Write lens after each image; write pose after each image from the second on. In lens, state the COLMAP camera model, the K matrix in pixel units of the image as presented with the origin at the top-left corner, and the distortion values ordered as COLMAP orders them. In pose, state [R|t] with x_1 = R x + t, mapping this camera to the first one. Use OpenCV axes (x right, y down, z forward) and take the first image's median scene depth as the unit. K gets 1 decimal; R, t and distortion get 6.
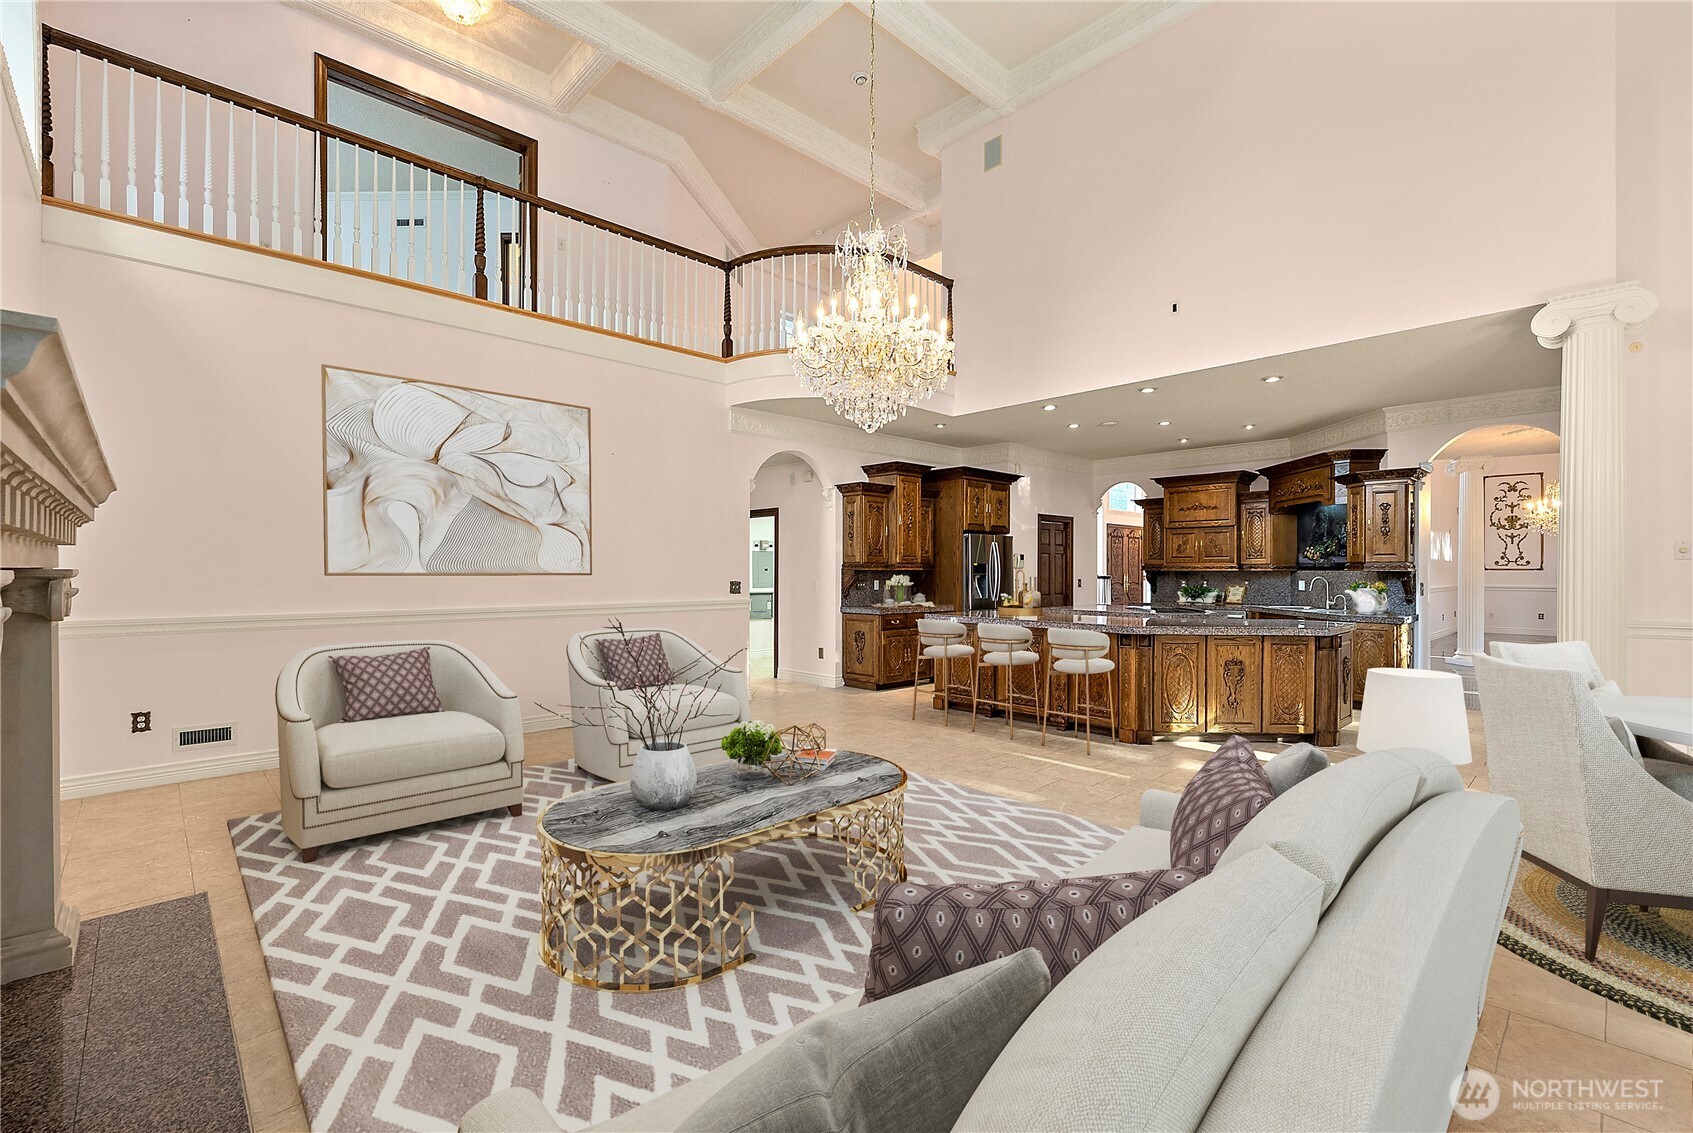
lens RADIAL K [[721.8, 0, 857.1], [0, 721.8, 574.4], [0, 0, 1]] dist [-0.014256, 0.000074]
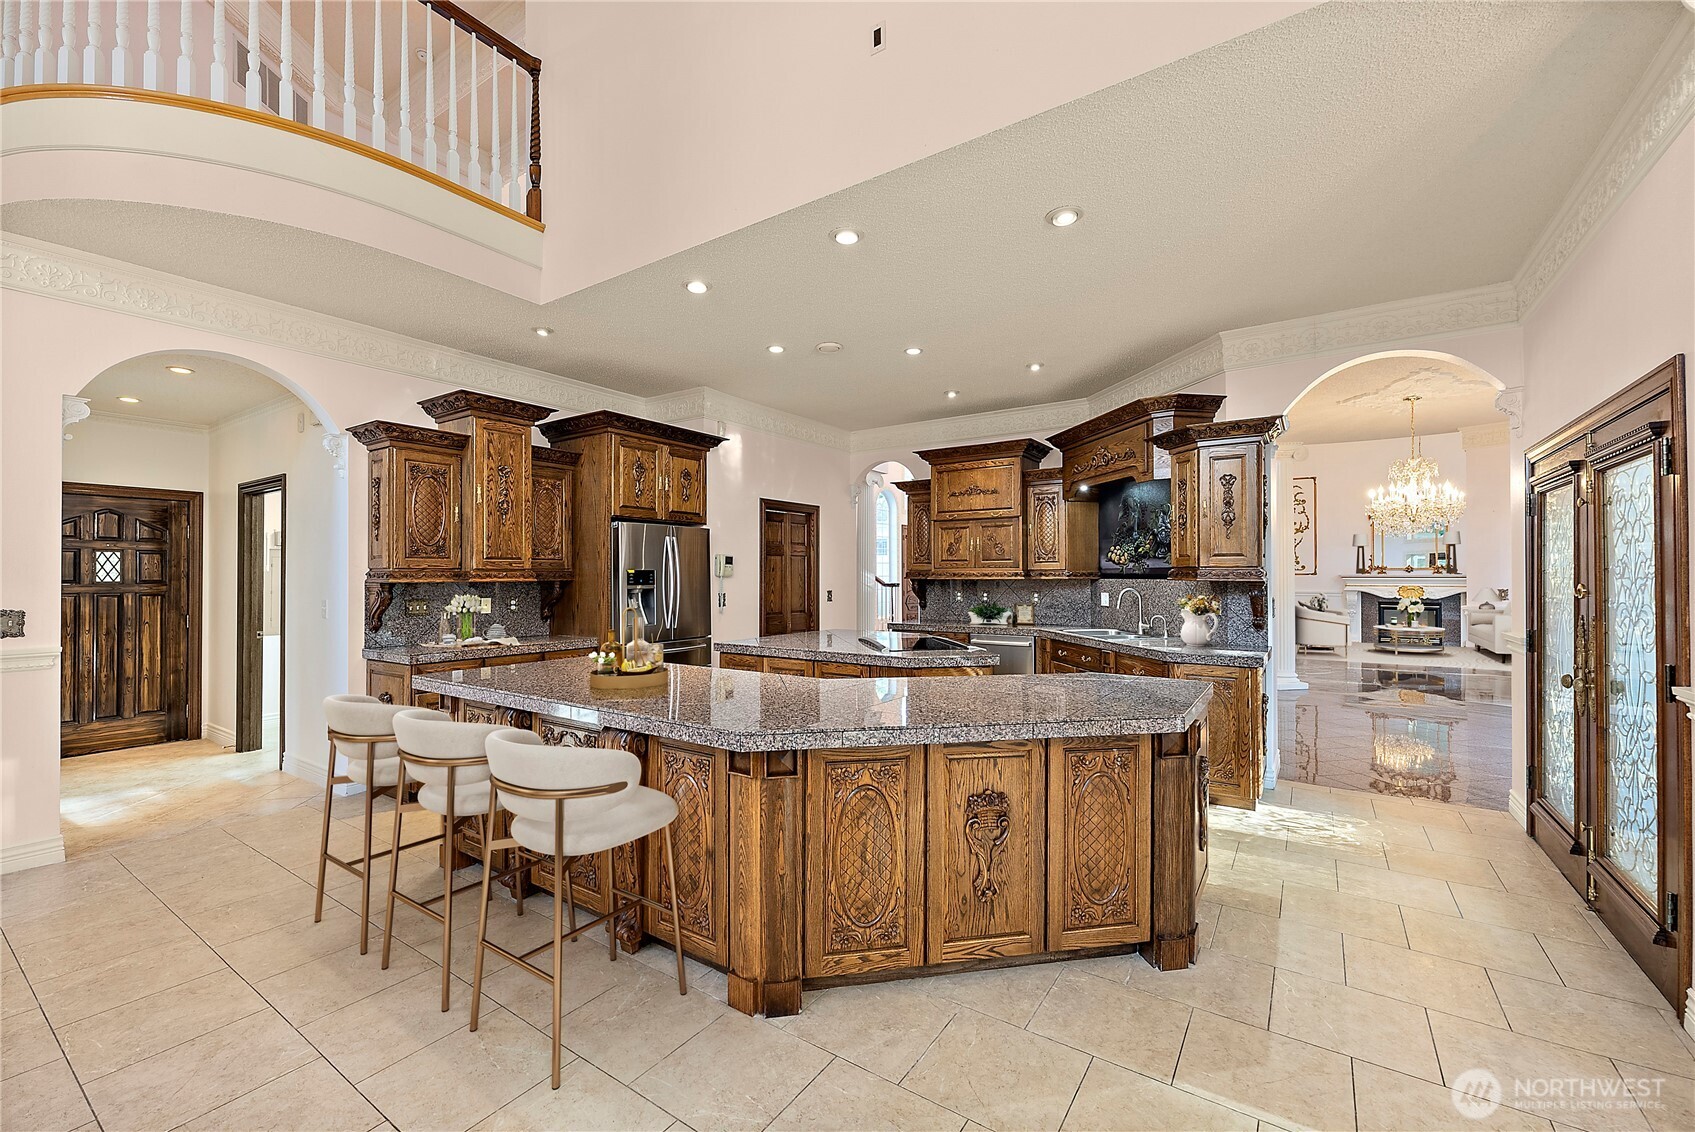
lens RADIAL K [[696.9, 0, 863.2], [0, 696.9, 568.7], [0, 0, 1]] dist [0.004420, -0.000575]
pose [[0.972470, -0.001733, 0.233020, 0.228810], [0.005307, 0.999878, -0.014710, -0.006795], [-0.232966, 0.015542, 0.972361, 0.391244]]
